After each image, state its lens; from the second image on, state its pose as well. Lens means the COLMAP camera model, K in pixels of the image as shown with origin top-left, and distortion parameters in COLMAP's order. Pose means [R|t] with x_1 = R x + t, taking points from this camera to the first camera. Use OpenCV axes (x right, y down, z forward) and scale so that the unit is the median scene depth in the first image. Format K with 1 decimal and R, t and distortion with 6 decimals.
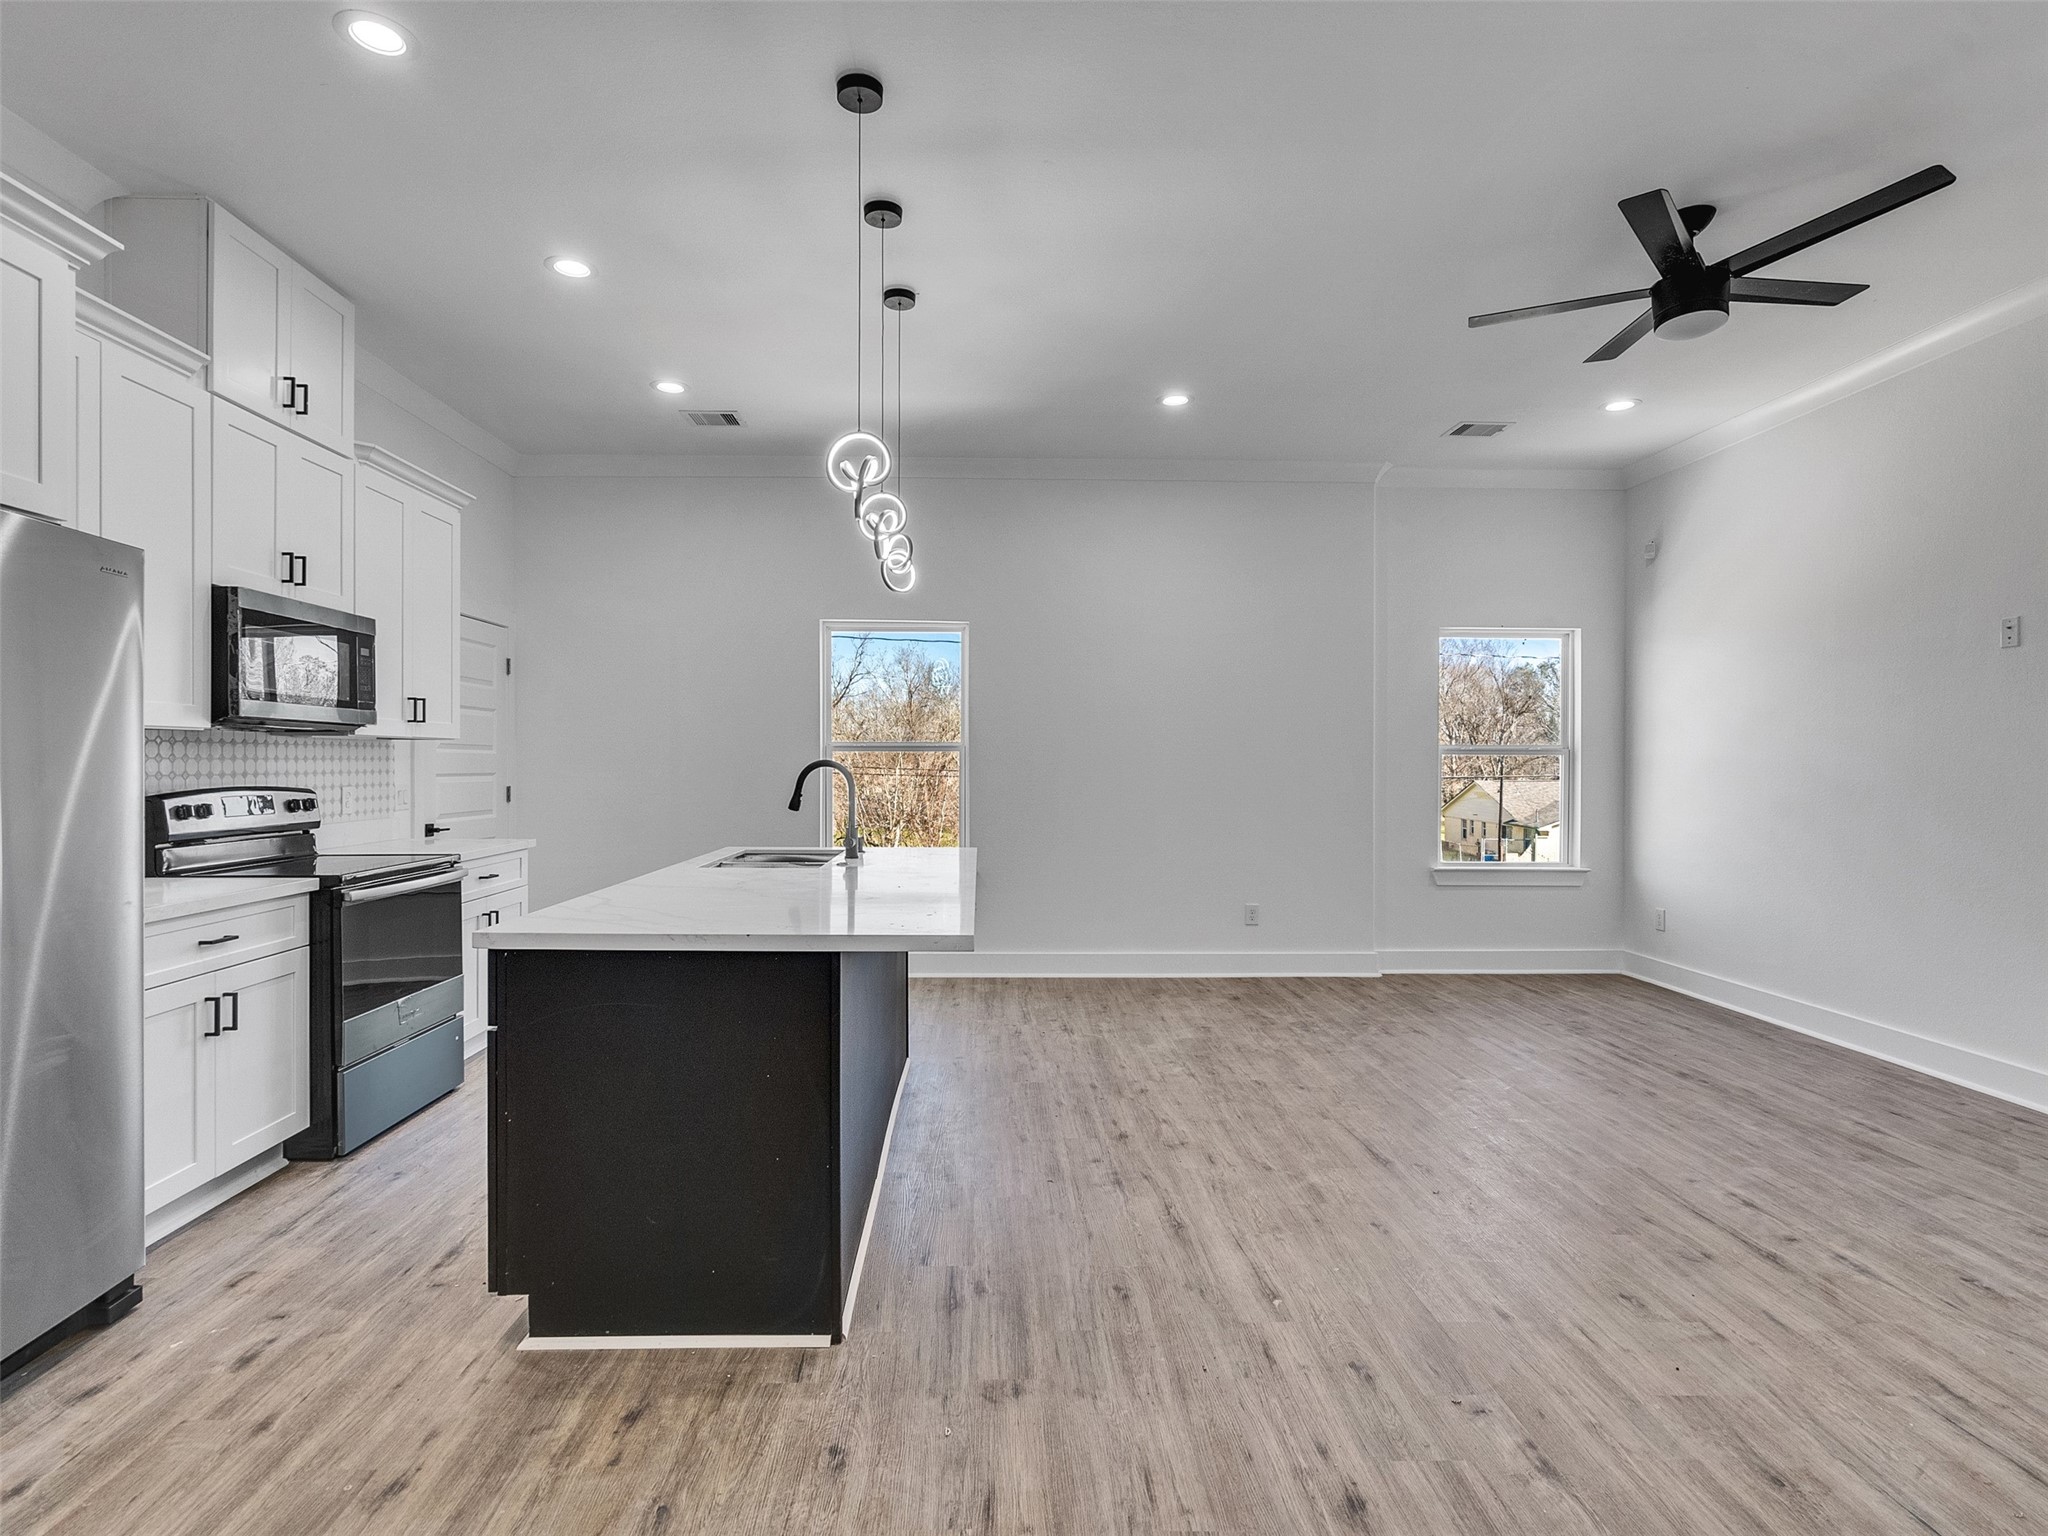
lens RADIAL K [[1041.6, 0, 995.7], [0, 1041.6, 767.3], [0, 0, 1]] dist [-0.007798, 0.003744]
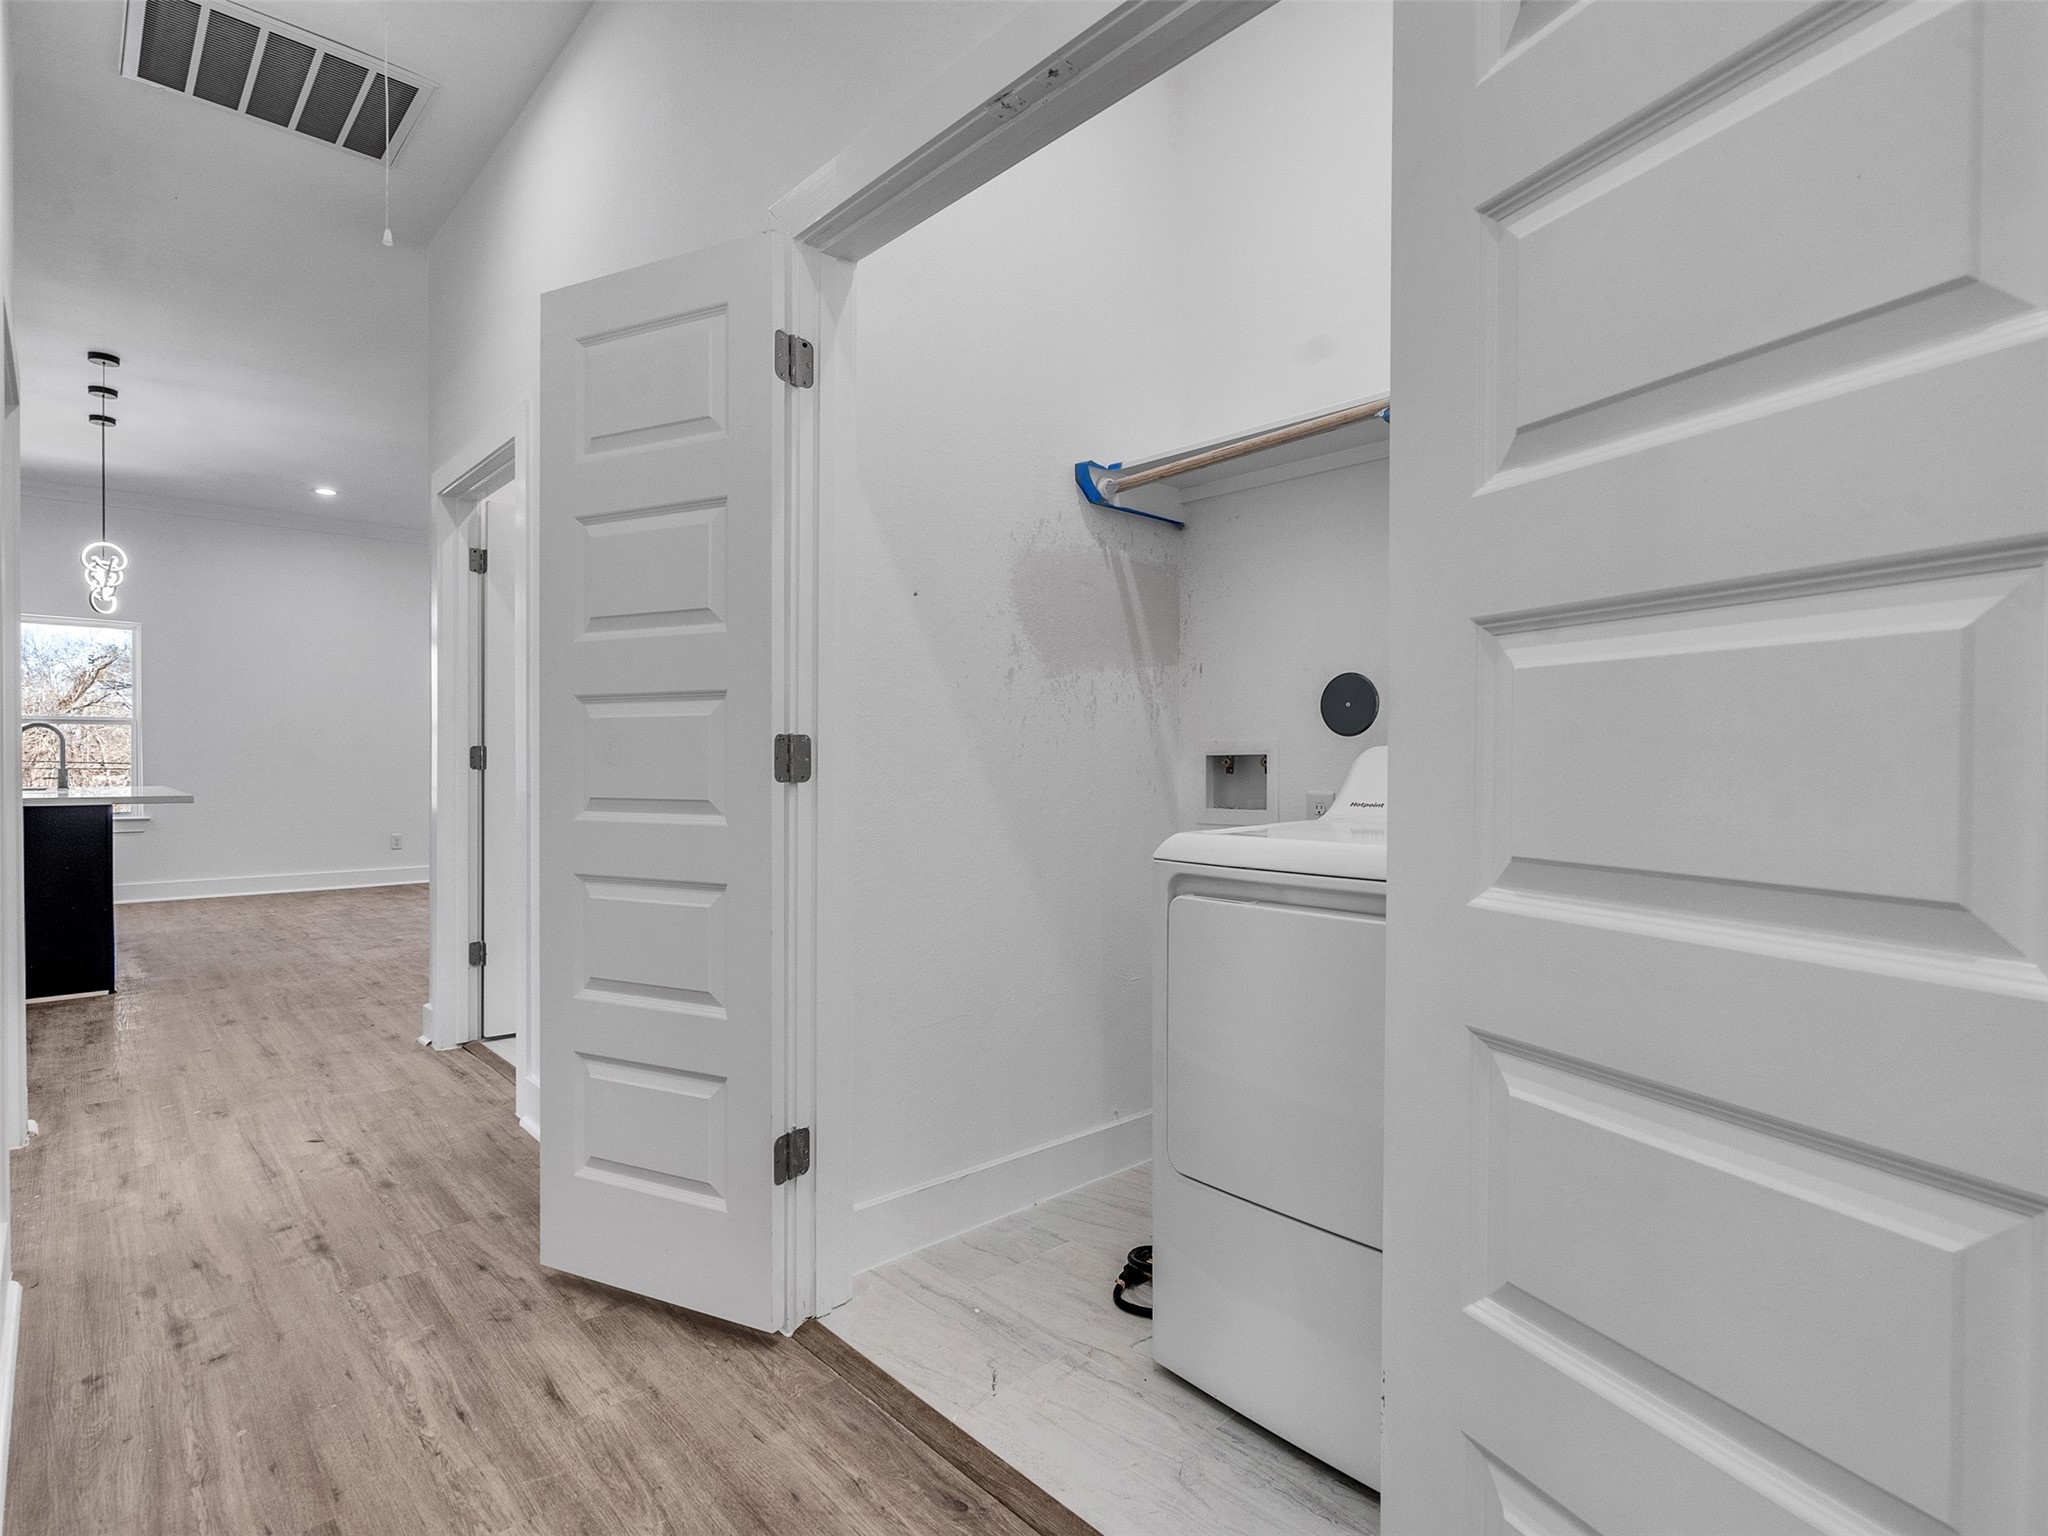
lens RADIAL K [[1041.6, 0, 1007.0], [0, 1041.6, 773.2], [0, 0, 1]] dist [-0.007798, 0.003744]
pose [[0.755291, -0.007058, 0.655352, -0.115139], [0.001368, 0.999957, 0.009192, 0.067587], [-0.655388, -0.006046, 0.755268, -1.278045]]
